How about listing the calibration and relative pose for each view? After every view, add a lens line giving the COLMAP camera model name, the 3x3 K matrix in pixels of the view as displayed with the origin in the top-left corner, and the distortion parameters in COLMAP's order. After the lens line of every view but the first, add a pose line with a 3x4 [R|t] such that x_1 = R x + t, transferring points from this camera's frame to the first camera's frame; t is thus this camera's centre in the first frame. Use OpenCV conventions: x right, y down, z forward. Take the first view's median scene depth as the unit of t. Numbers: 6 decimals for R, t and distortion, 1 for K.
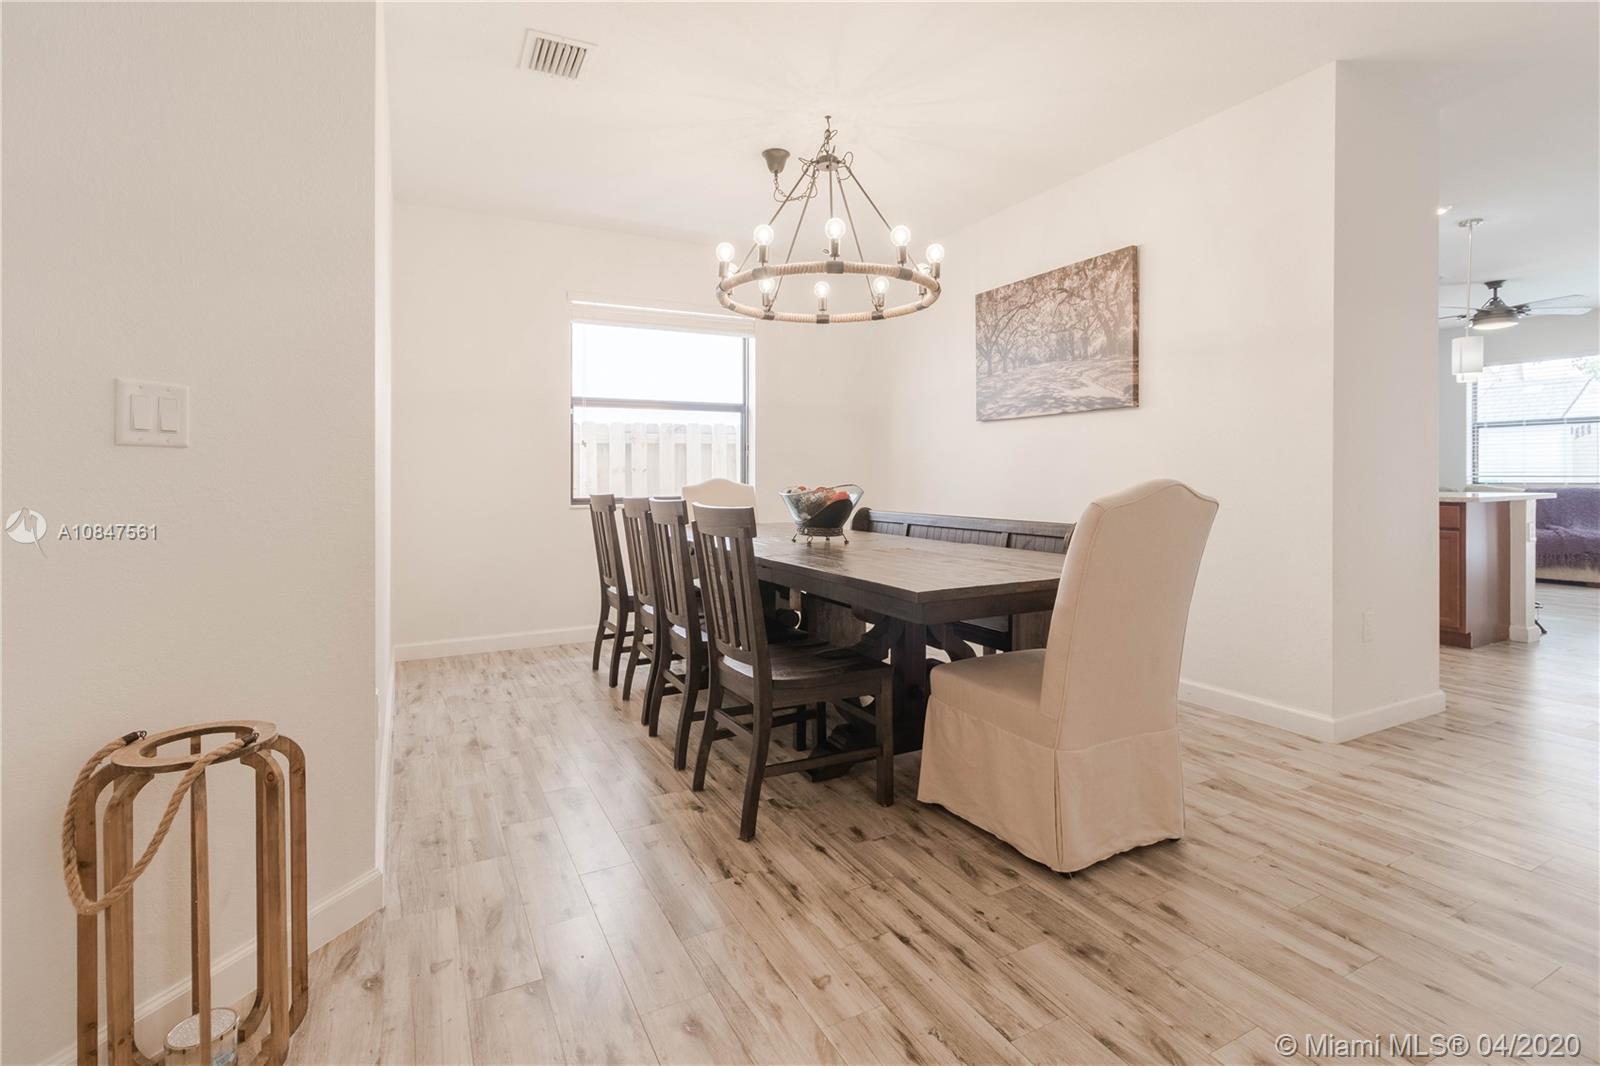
lens RADIAL K [[750.8, 0, 825.2], [0, 750.8, 521.8], [0, 0, 1]] dist [0.000712, 0.000597]
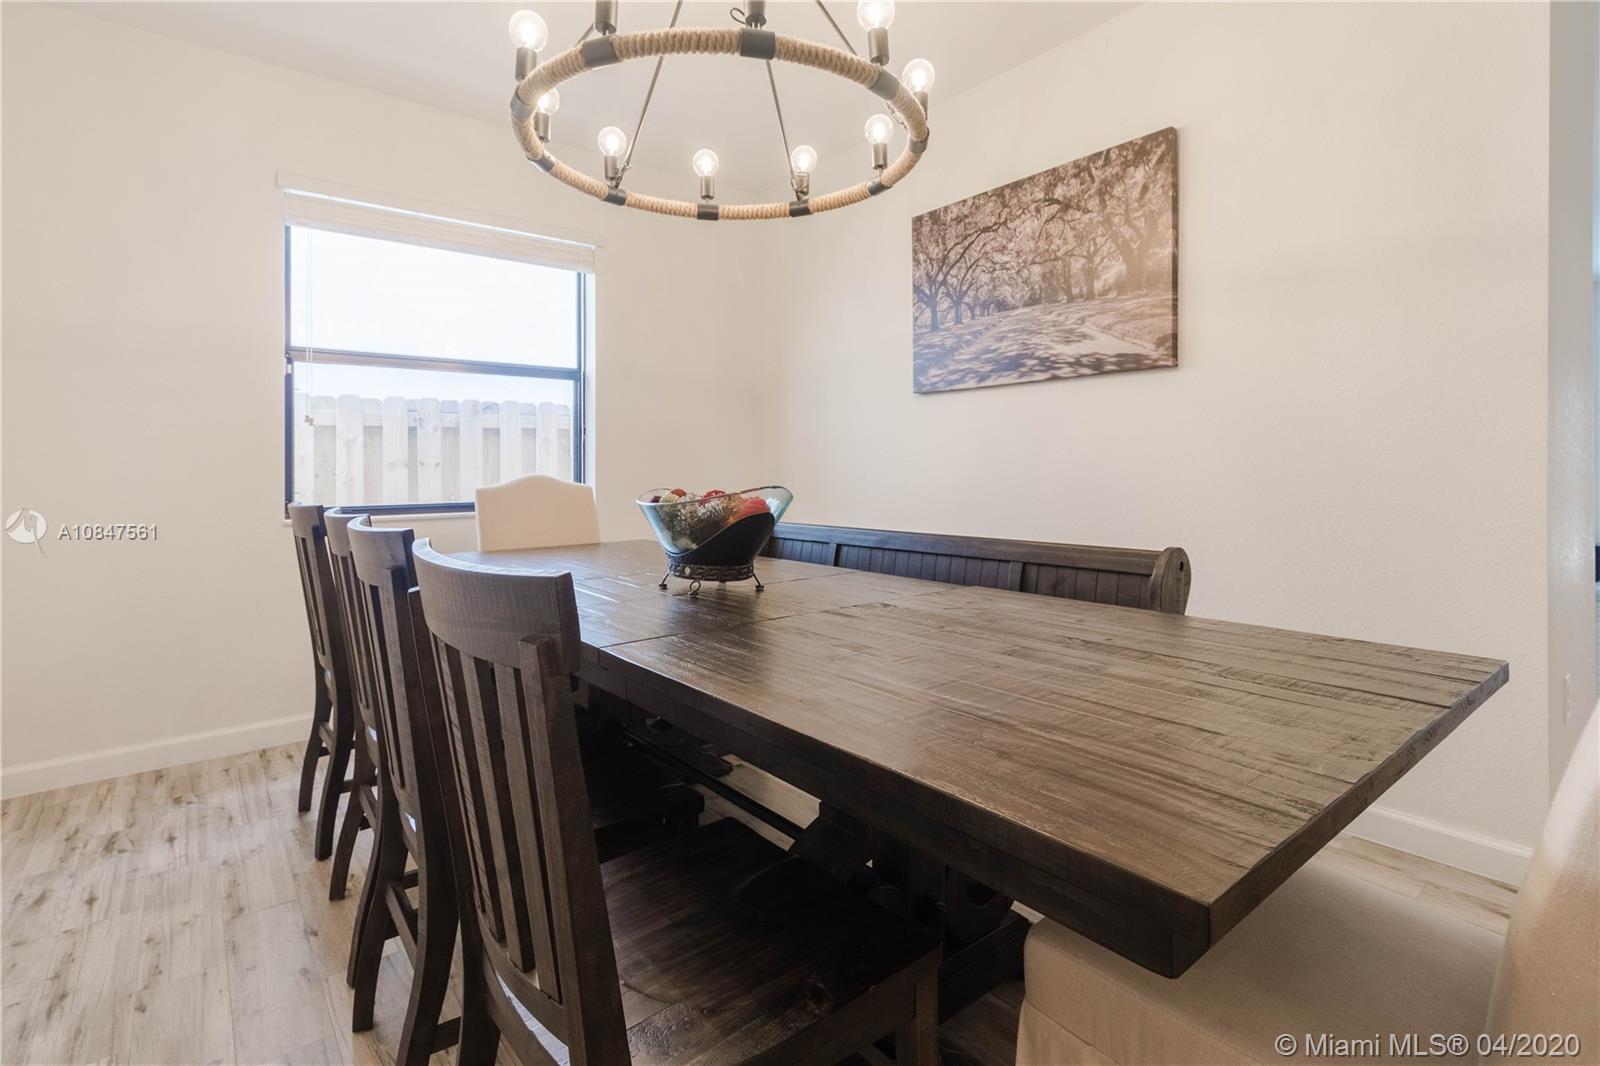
lens RADIAL K [[784.3, 0, 814.6], [0, 784.3, 478.0], [0, 0, 1]] dist [0.004014, 0.000502]
pose [[0.984656, -0.005937, 0.174404, -0.027662], [0.015015, 0.998597, -0.050777, -0.020703], [-0.173858, 0.052616, 0.983364, 0.345744]]
